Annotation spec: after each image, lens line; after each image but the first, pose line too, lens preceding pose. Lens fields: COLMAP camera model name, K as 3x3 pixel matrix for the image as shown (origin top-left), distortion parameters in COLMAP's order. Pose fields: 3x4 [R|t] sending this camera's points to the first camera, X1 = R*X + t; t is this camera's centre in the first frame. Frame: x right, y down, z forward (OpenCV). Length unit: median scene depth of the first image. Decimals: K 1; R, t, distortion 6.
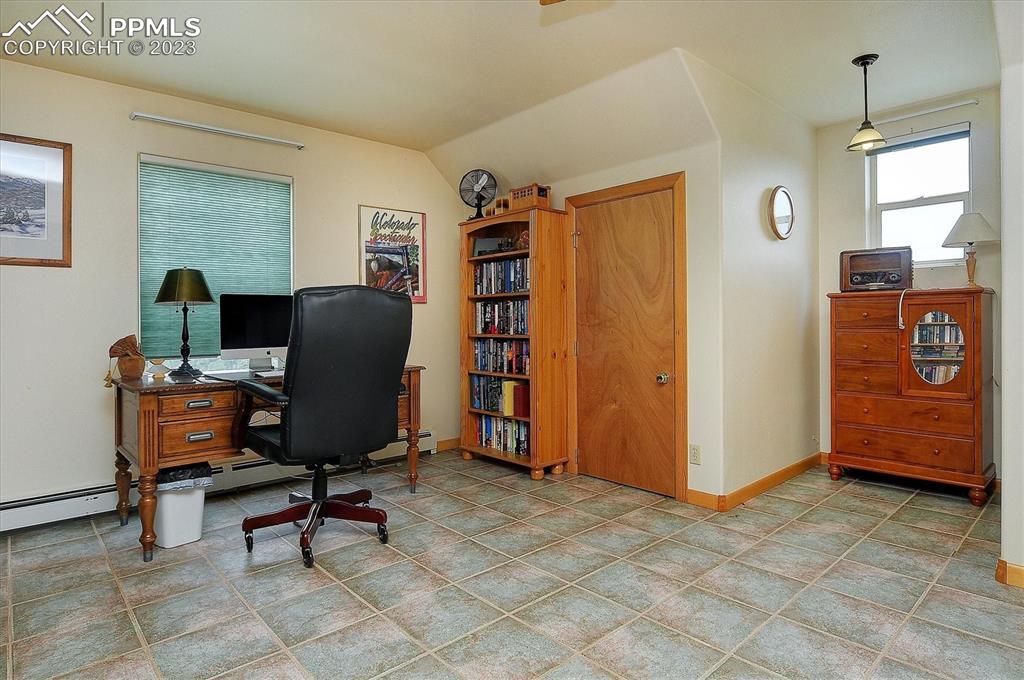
lens RADIAL K [[561.0, 0, 509.5], [0, 561.0, 332.8], [0, 0, 1]] dist [-0.018751, 0.001023]
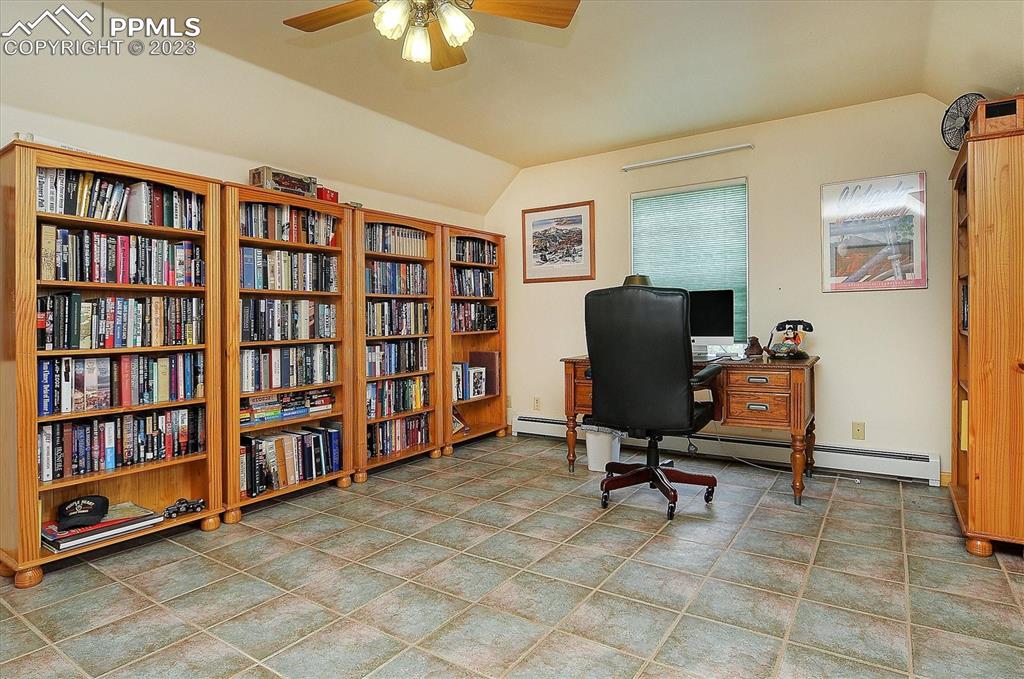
lens RADIAL K [[561.0, 0, 510.5], [0, 561.0, 328.9], [0, 0, 1]] dist [-0.018751, 0.001023]
pose [[0.238830, 0.024548, -0.970751, 0.698701], [-0.006284, 0.999699, 0.023734, -0.017327], [0.971041, 0.000432, 0.238912, 0.407798]]
